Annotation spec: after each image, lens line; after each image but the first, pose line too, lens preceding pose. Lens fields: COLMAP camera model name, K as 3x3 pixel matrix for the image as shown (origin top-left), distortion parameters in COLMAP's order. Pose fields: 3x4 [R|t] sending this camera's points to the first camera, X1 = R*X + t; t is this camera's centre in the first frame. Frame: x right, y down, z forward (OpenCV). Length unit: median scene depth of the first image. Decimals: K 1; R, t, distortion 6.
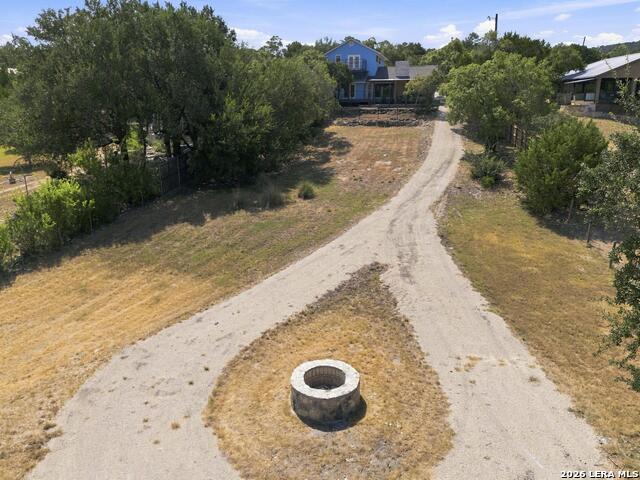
lens RADIAL K [[471.1, 0, 319.0], [0, 471.1, 239.5], [0, 0, 1]] dist [0.050494, -0.028523]
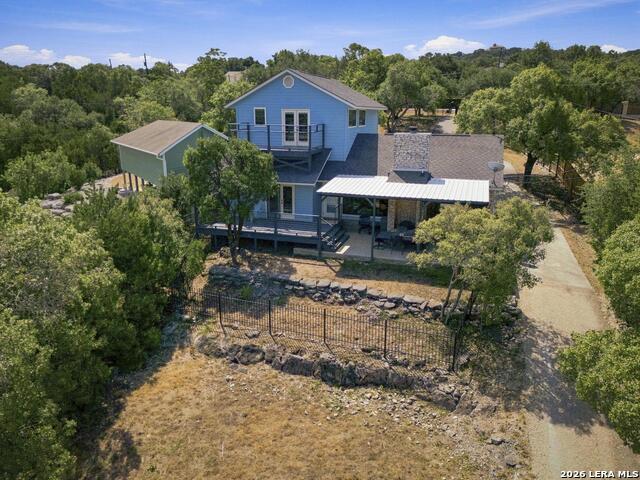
lens RADIAL K [[471.1, 0, 320.5], [0, 471.1, 240.7], [0, 0, 1]] dist [0.050494, -0.028523]
pose [[0.999133, 0.027811, -0.030989, 0.110953], [-0.027851, 0.999612, -0.000835, -0.274565], [0.030954, 0.001697, 0.999519, 0.591027]]
